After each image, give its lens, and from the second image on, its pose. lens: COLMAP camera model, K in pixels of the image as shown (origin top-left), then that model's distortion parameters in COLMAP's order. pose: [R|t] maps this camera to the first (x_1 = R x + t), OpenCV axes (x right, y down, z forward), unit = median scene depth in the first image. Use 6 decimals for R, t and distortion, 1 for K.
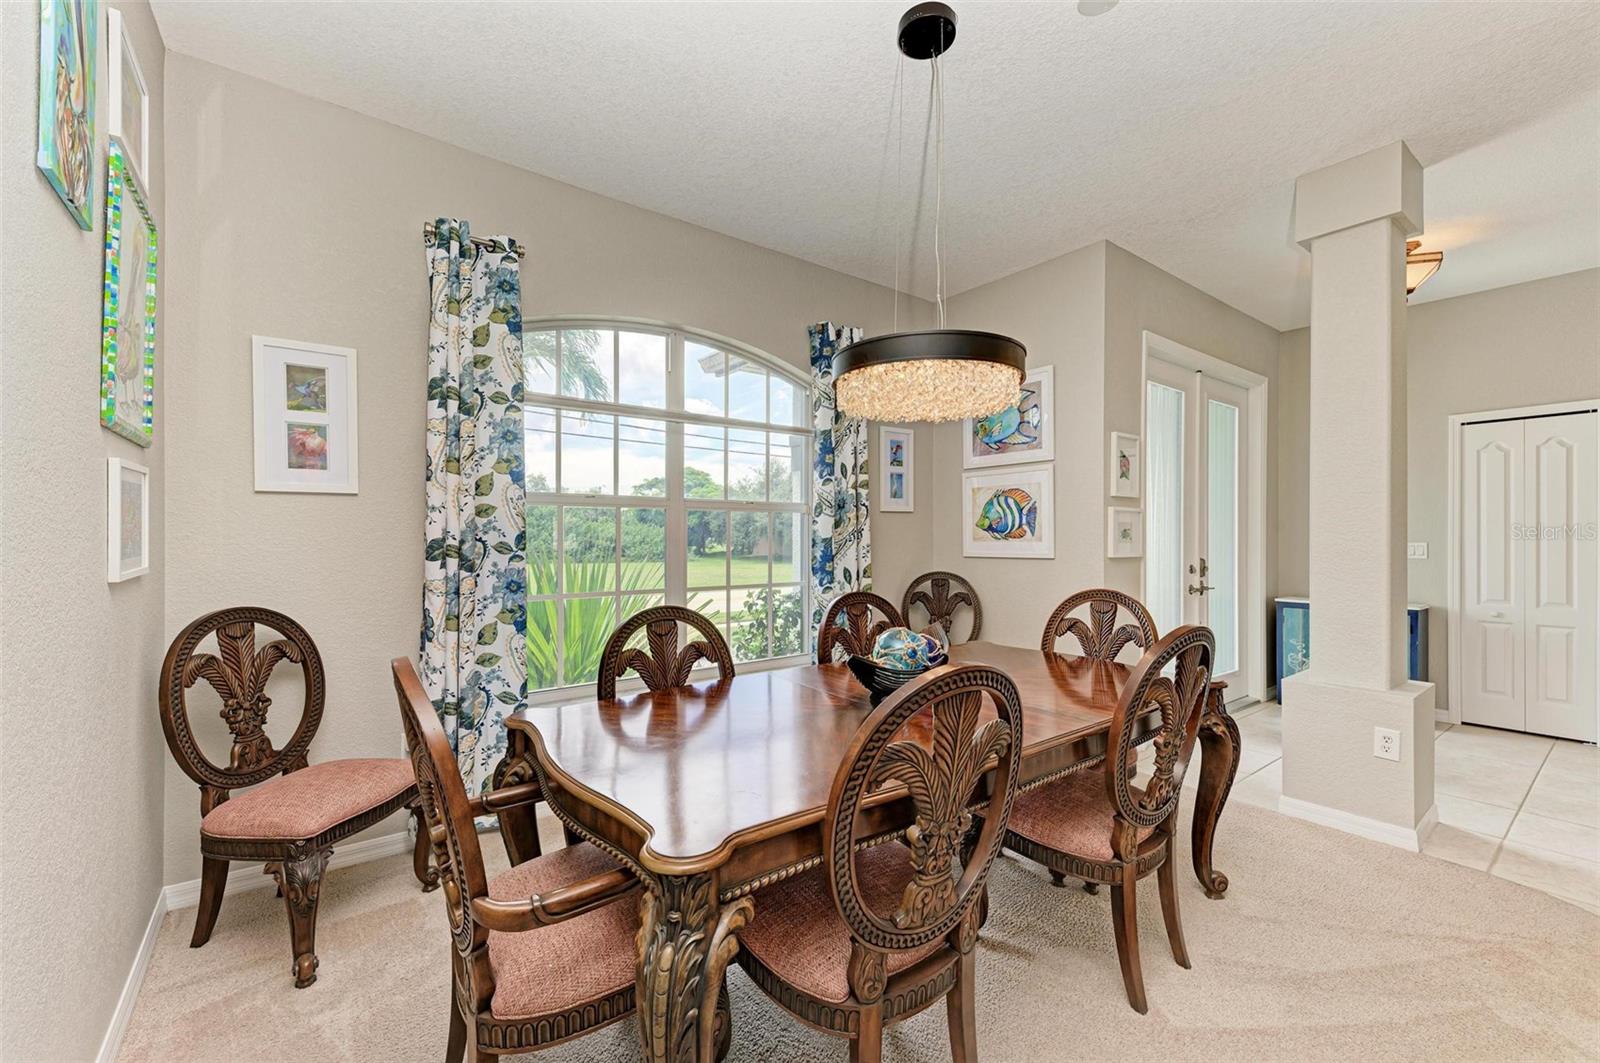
lens RADIAL K [[653.7, 0, 799.2], [0, 653.7, 540.8], [0, 0, 1]] dist [0.015585, -0.000501]
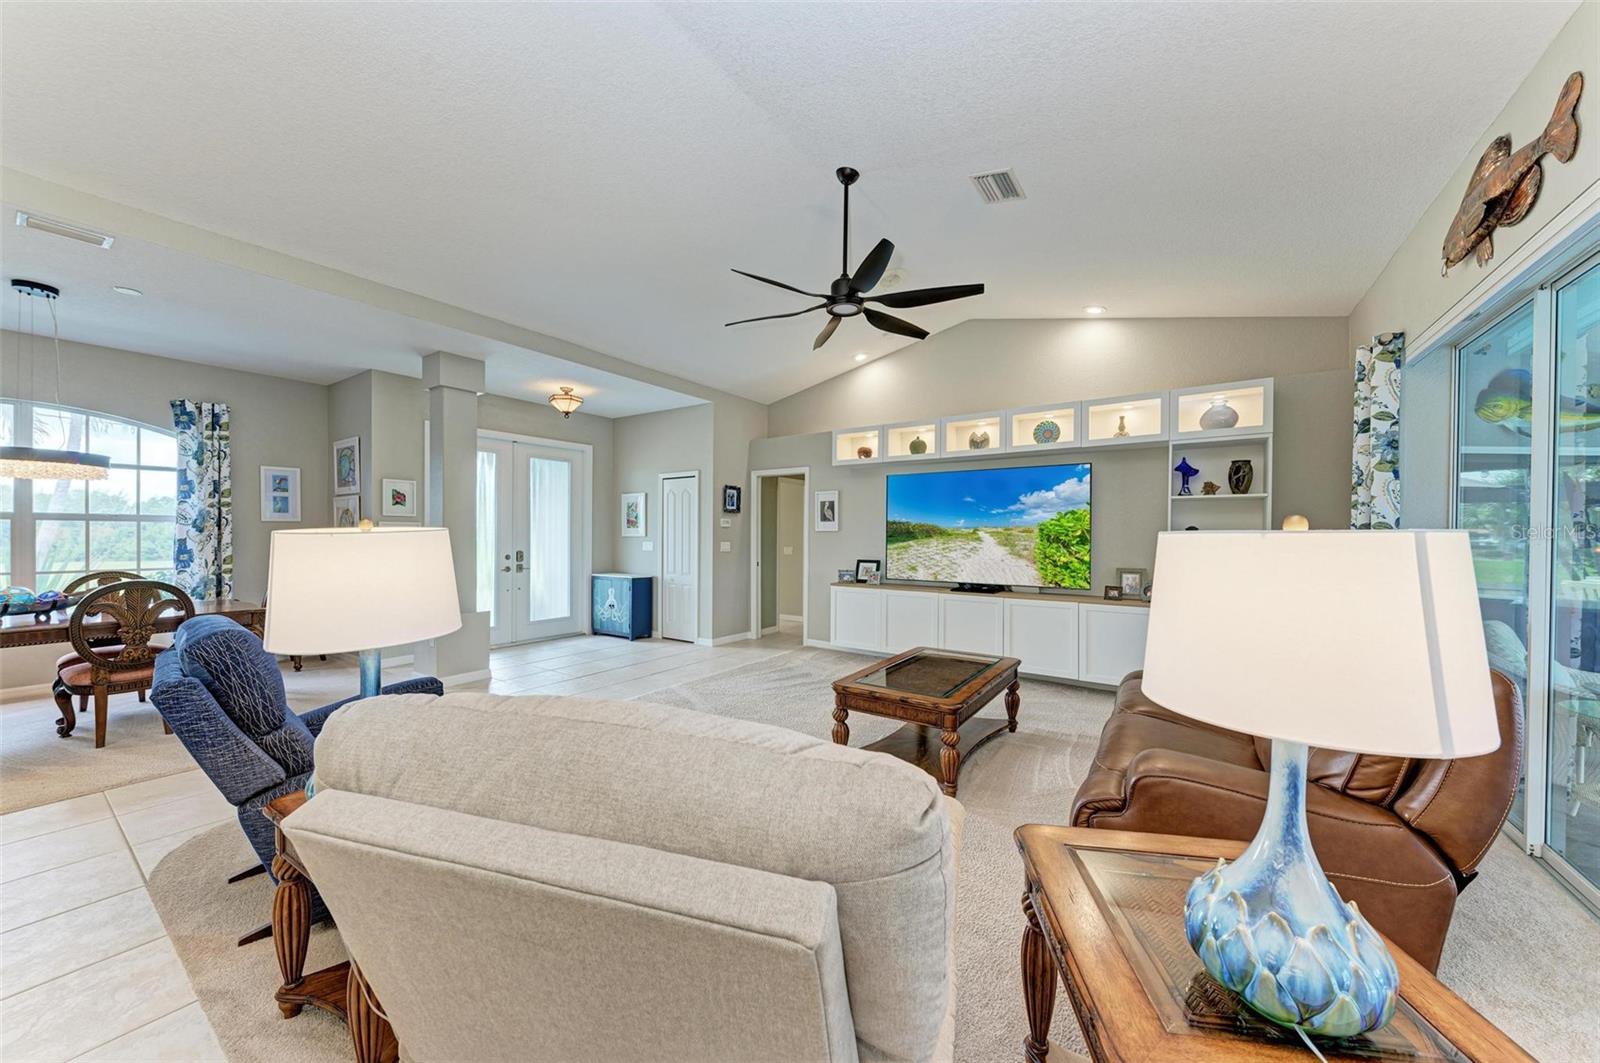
lens RADIAL K [[558.9, 0, 805.5], [0, 558.9, 543.3], [0, 0, 1]] dist [0.001596, -0.000015]
pose [[0.948792, -0.000880, 0.315900, 1.297728], [-0.003772, 0.999893, 0.014113, -0.024058], [-0.315878, -0.014581, 0.948688, -0.921242]]
